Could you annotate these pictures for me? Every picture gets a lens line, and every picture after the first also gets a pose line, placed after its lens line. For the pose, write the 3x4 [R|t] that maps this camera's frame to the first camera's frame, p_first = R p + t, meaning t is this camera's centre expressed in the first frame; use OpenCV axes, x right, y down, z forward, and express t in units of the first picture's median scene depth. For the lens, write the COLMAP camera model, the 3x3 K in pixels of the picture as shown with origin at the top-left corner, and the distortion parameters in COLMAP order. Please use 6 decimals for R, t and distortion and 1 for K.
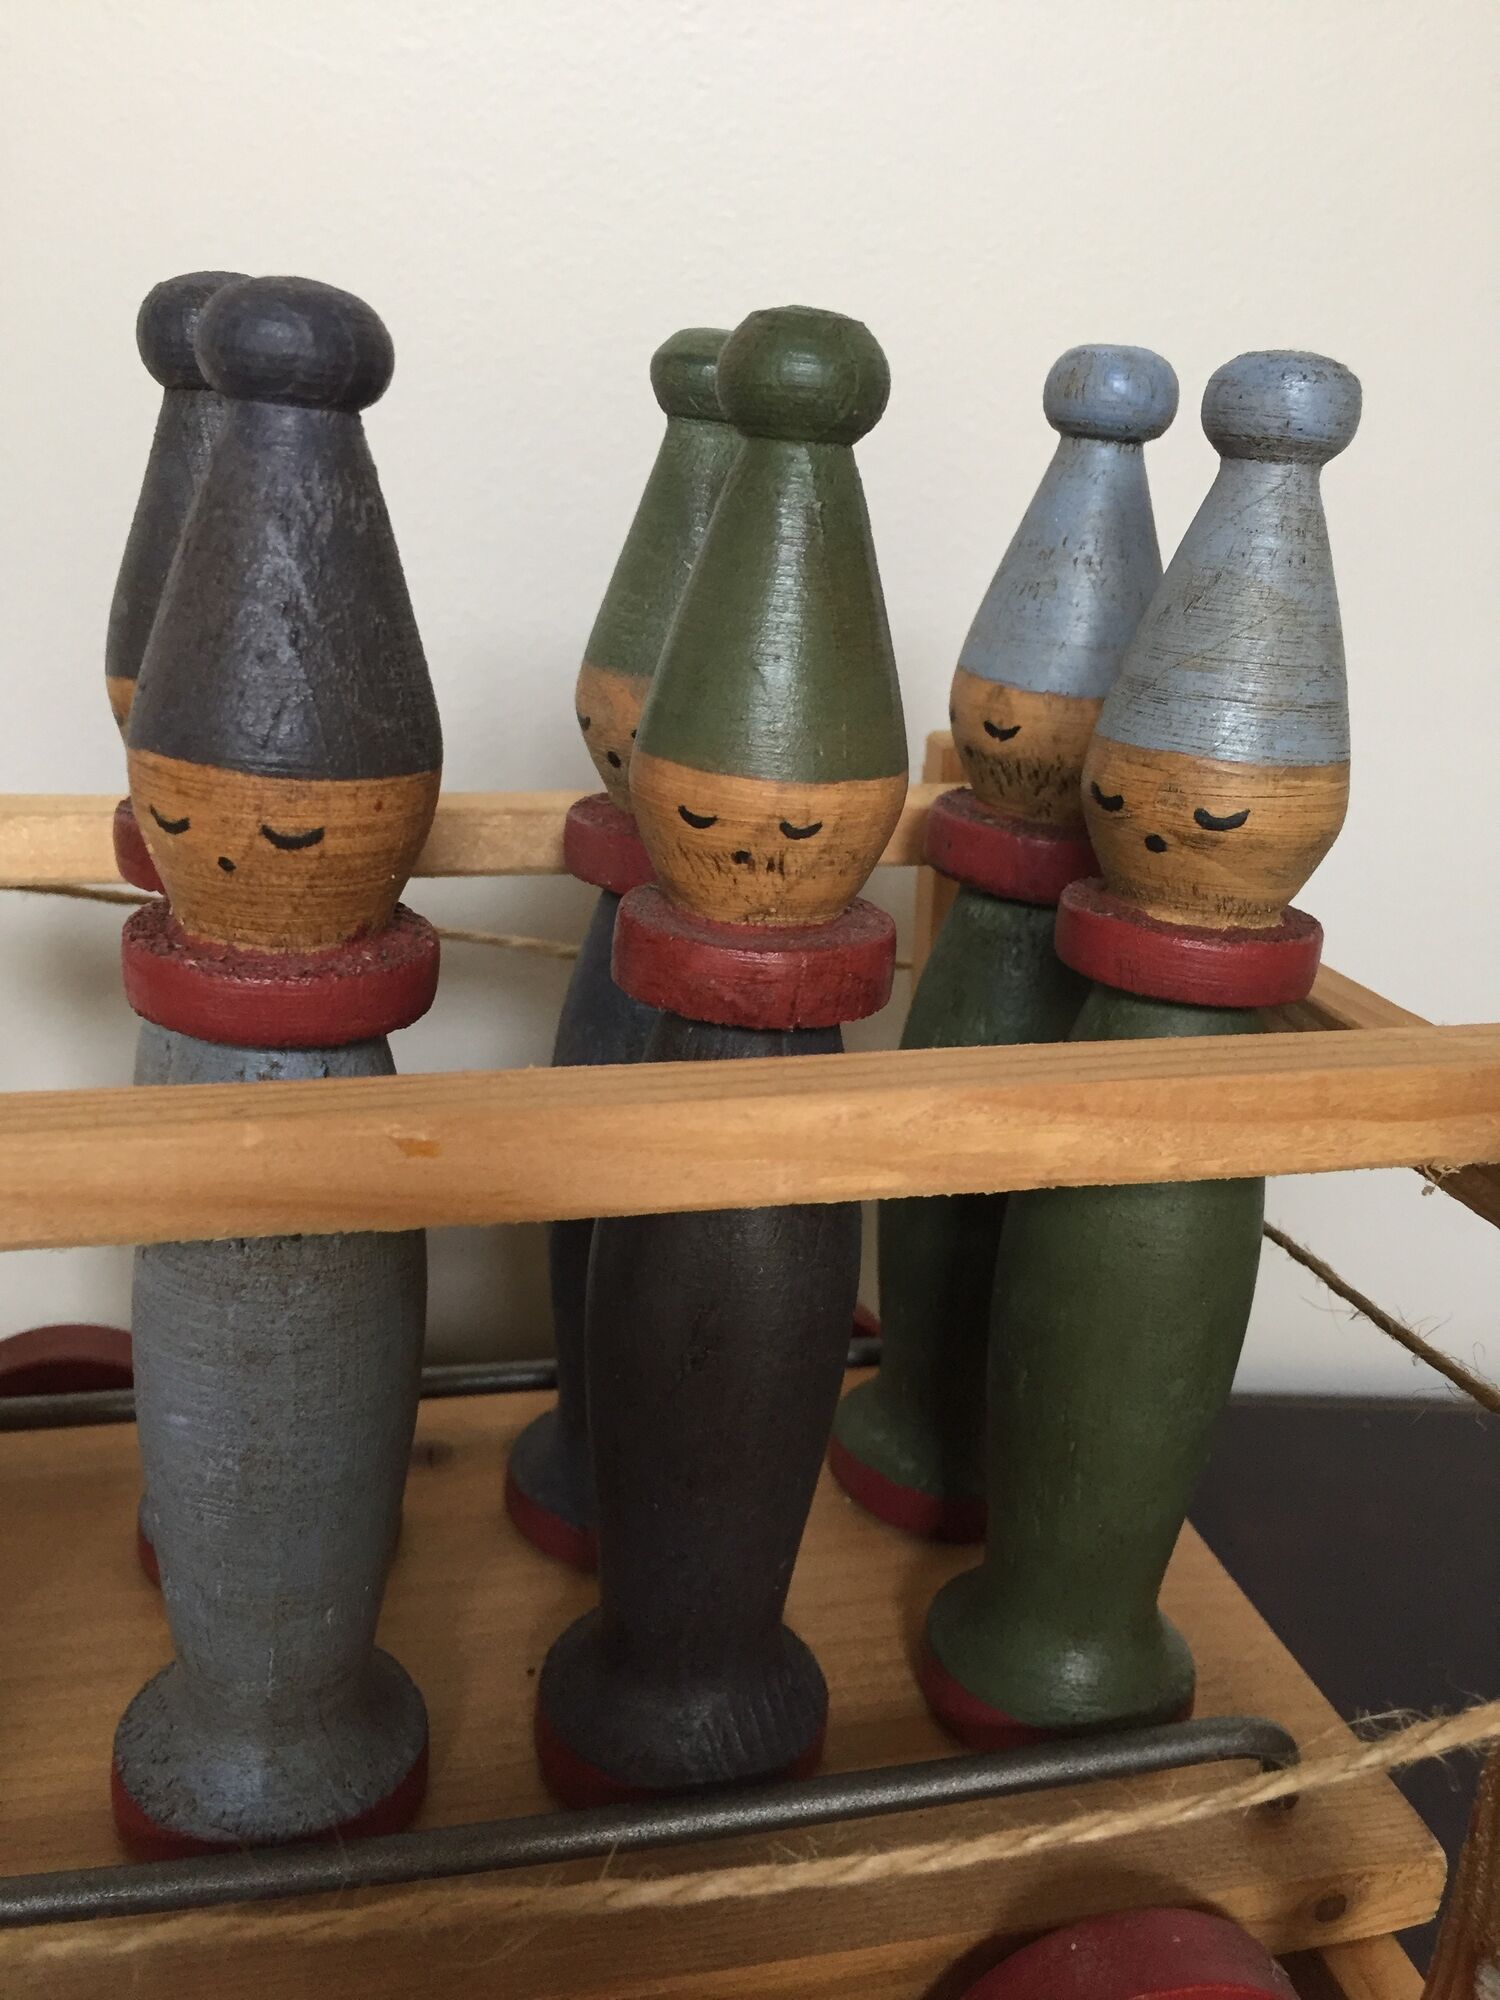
lens RADIAL K [[1776.6, 0, 750.0], [0, 1776.6, 1000.0], [0, 0, 1]] dist [0.080915, -0.129590]
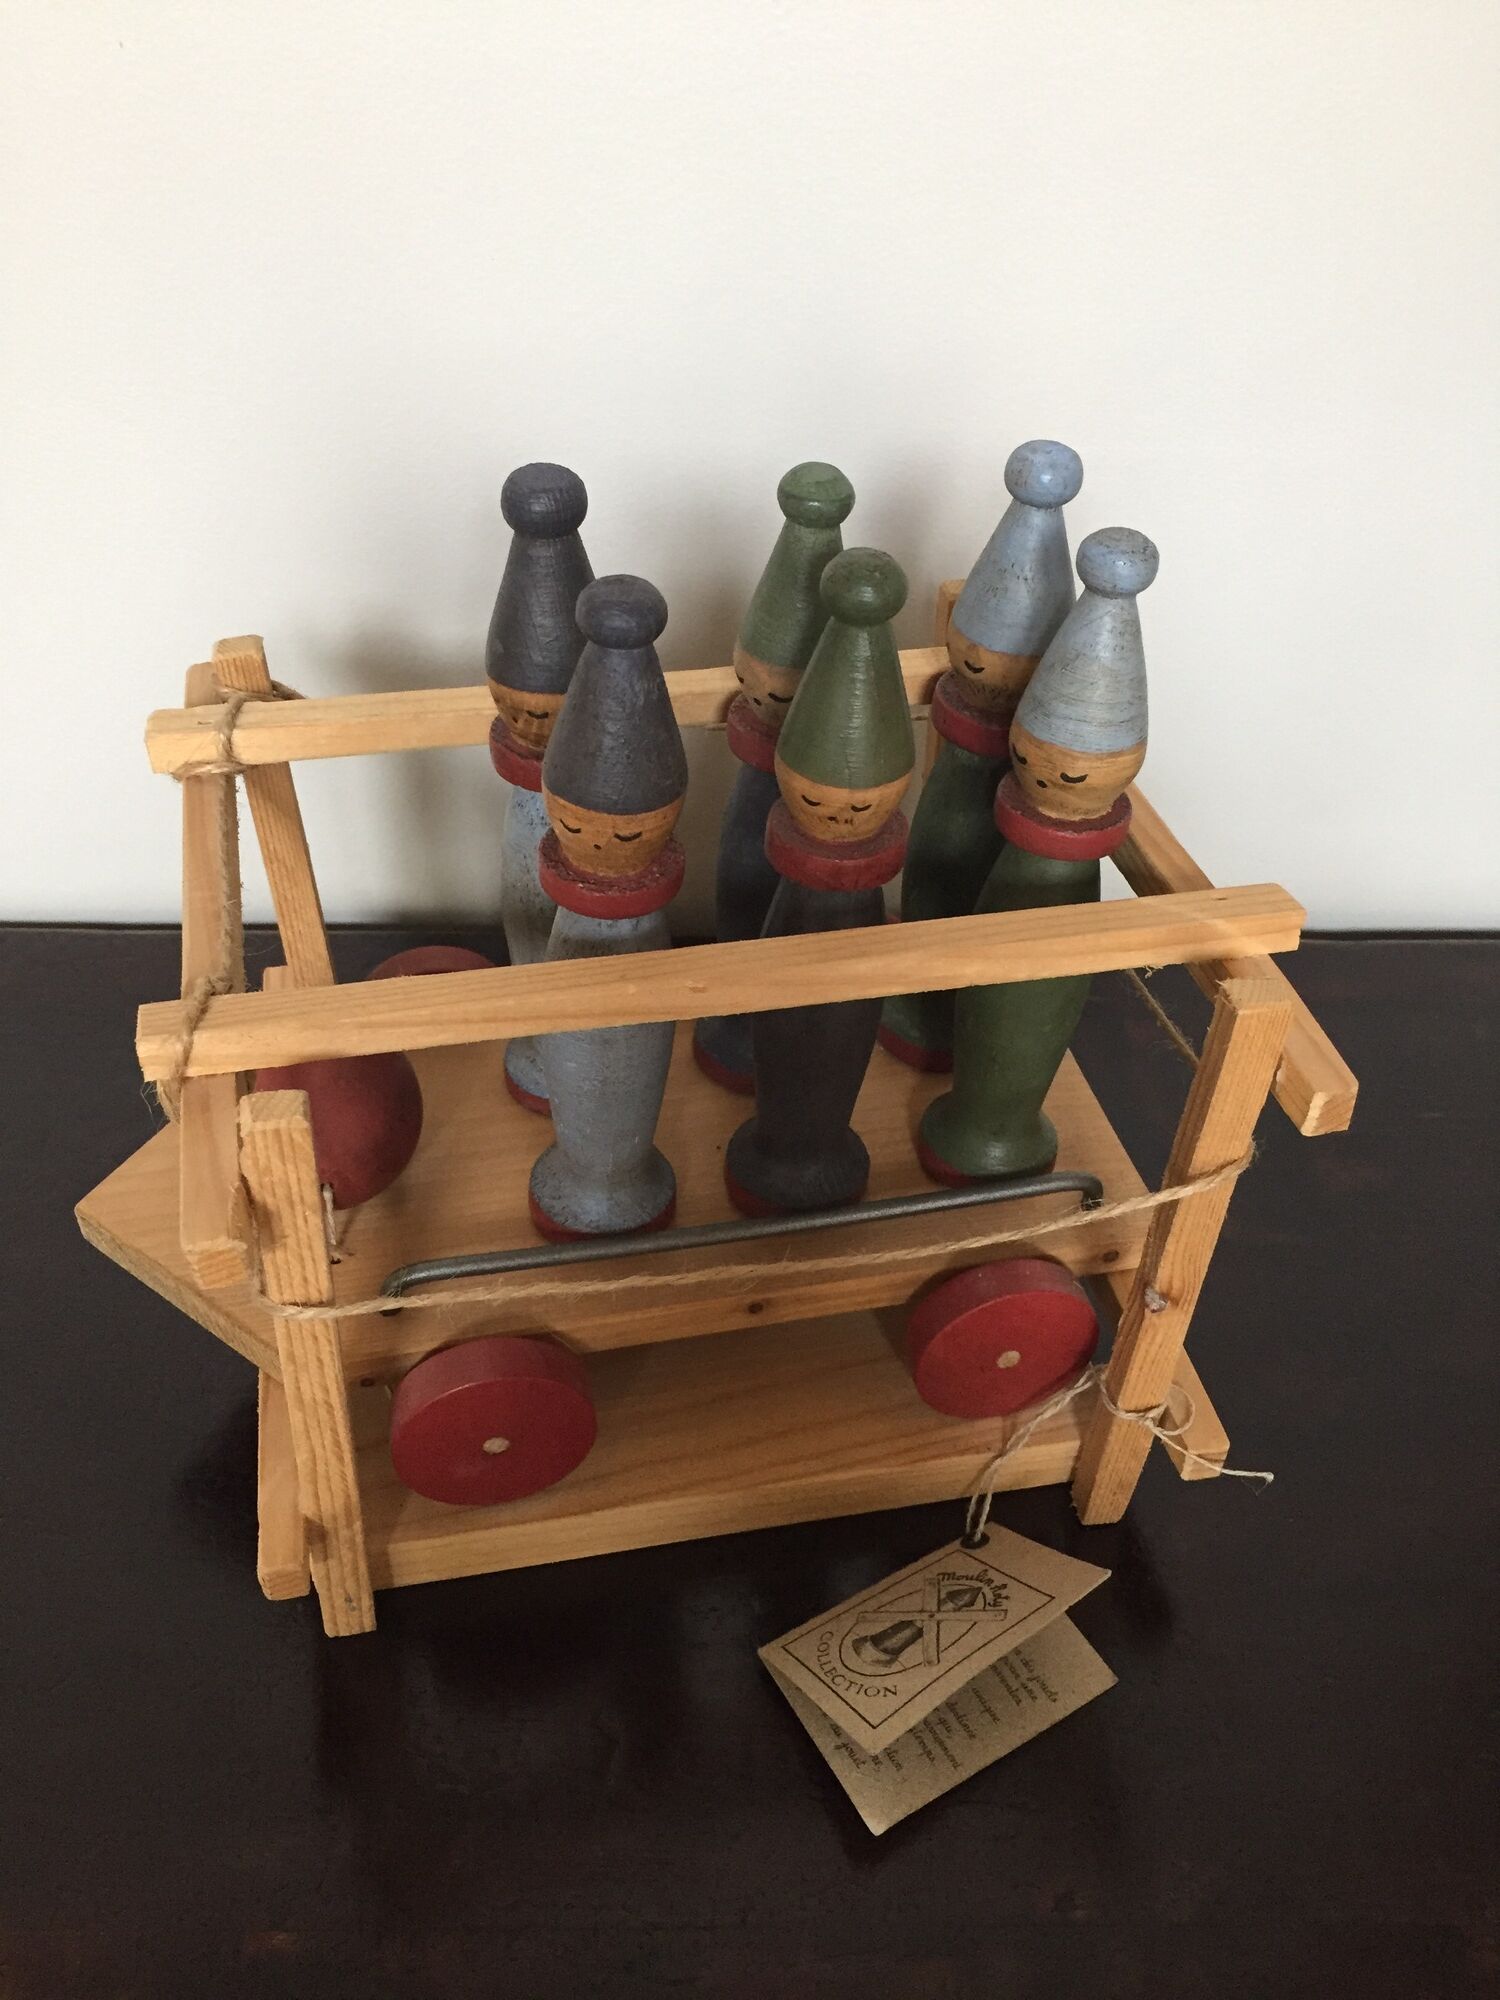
lens RADIAL K [[1776.6, 0, 750.0], [0, 1776.6, 1000.0], [0, 0, 1]] dist [0.080915, -0.129590]
pose [[0.999643, -0.004420, -0.026337, -0.042379], [0.013499, 0.934572, 0.355519, -0.562664], [0.023042, -0.355748, 0.934298, -0.914881]]
